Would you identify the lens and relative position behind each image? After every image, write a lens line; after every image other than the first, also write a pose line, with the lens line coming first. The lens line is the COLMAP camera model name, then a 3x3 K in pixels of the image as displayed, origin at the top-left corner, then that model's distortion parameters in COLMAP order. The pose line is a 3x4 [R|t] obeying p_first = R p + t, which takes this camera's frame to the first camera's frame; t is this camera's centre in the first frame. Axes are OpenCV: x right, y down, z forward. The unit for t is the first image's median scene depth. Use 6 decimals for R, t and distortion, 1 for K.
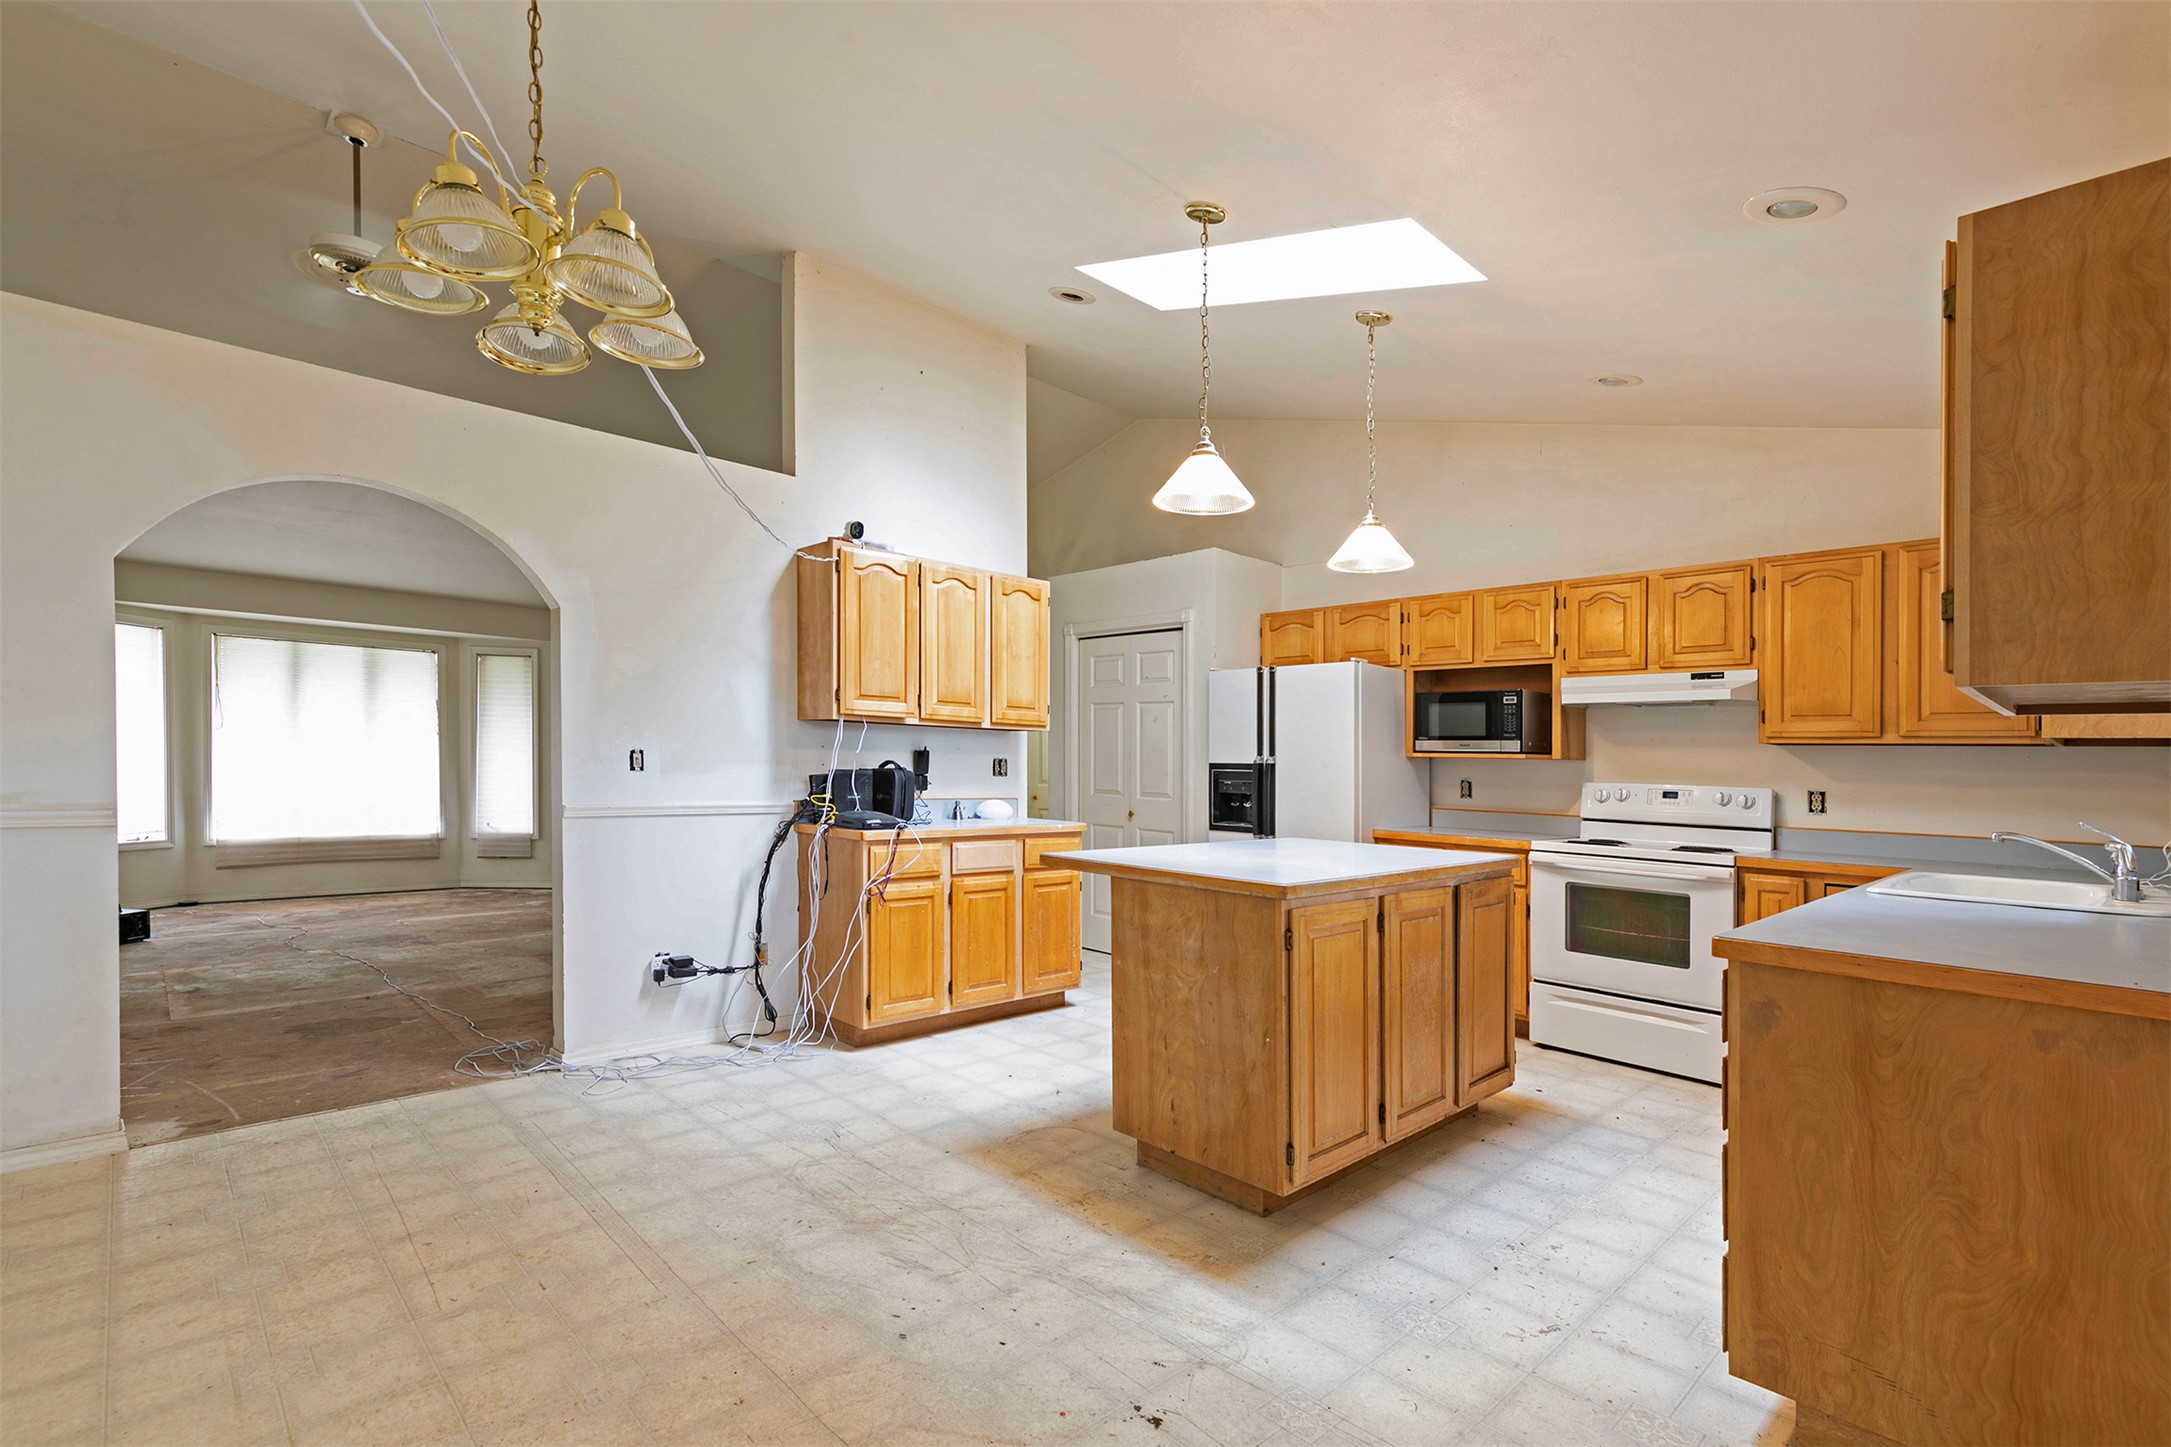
lens RADIAL K [[993.9, 0, 1109.6], [0, 993.9, 785.2], [0, 0, 1]] dist [0.004708, 0.000207]
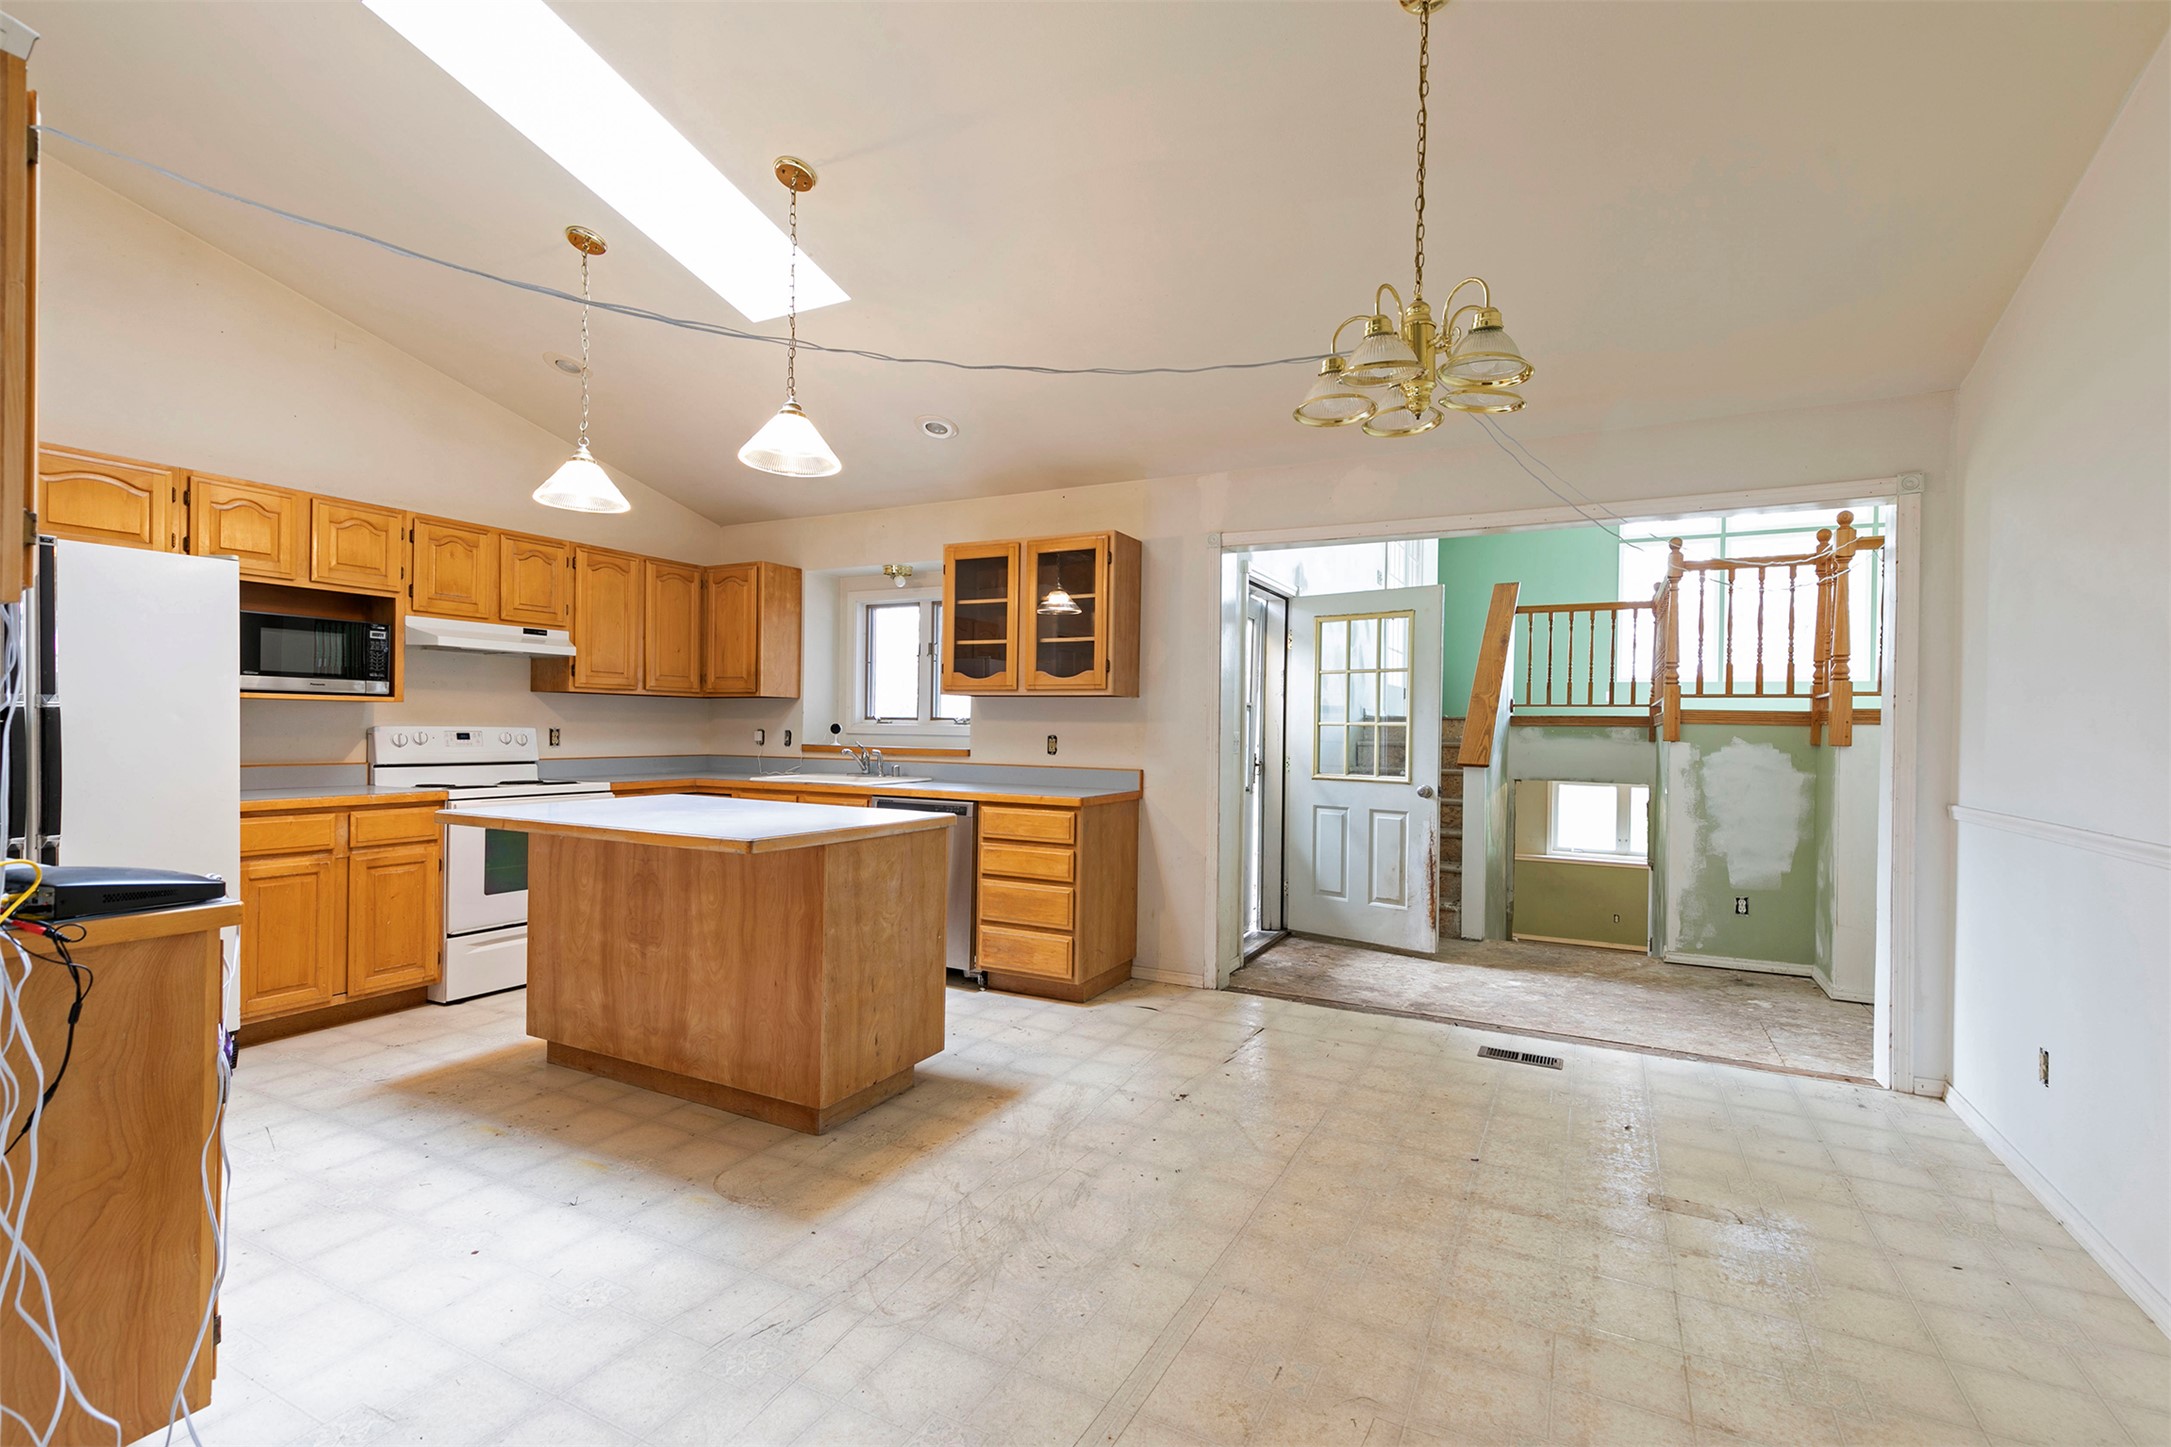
lens RADIAL K [[993.9, 0, 1087.1], [0, 993.9, 711.2], [0, 0, 1]] dist [0.004708, 0.000207]
pose [[-0.311347, -0.015046, 0.950177, -0.962695], [-0.001052, 0.999879, 0.015488, -0.050257], [-0.950296, 0.003823, -0.311325, 1.039128]]
